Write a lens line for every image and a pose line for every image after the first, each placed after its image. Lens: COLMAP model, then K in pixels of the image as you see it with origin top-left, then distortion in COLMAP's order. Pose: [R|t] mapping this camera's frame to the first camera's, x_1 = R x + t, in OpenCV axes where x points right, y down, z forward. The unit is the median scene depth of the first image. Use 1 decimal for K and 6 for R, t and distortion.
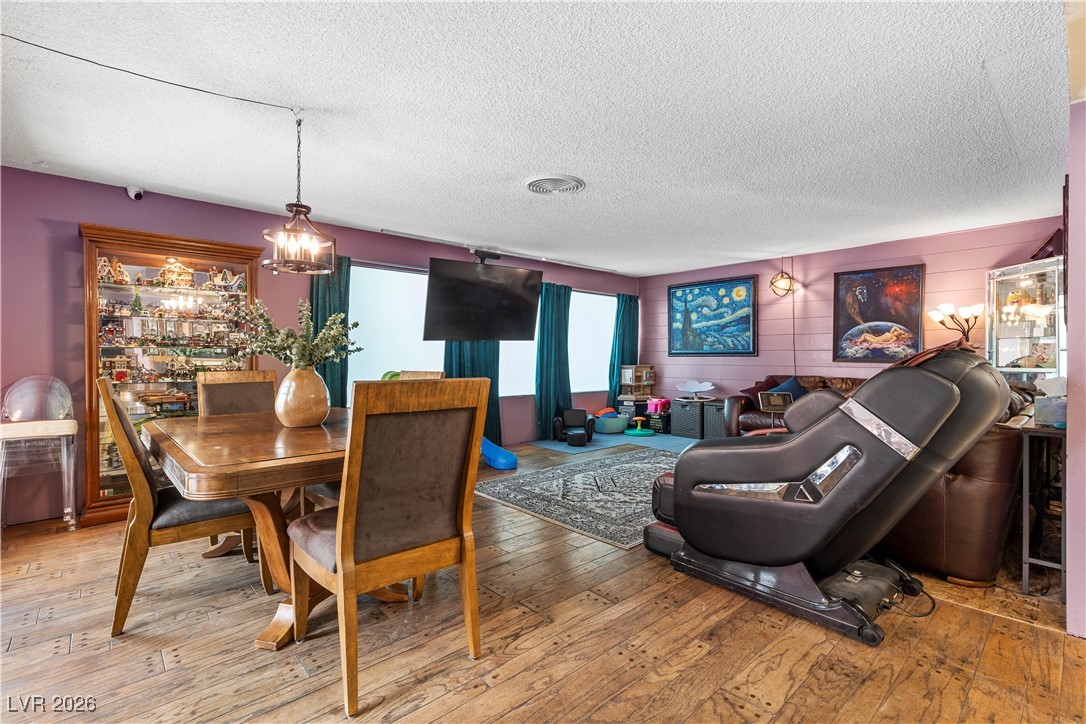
lens RADIAL K [[492.4, 0, 548.2], [0, 492.4, 353.0], [0, 0, 1]] dist [0.001192, -0.000107]
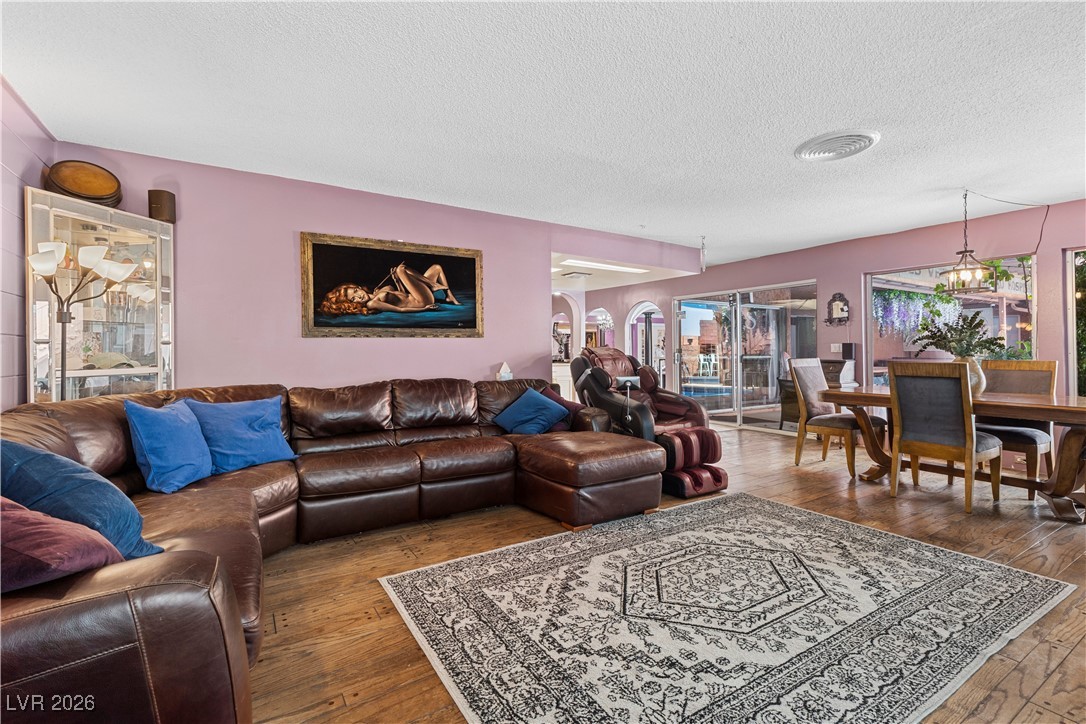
lens RADIAL K [[492.4, 0, 548.2], [0, 492.4, 353.0], [0, 0, 1]] dist [0.001192, -0.000107]
pose [[-0.984491, 0.003018, 0.175407, 0.330700], [0.001841, 0.999975, -0.006873, 0.018459], [-0.175423, -0.006443, -0.984472, 1.815007]]
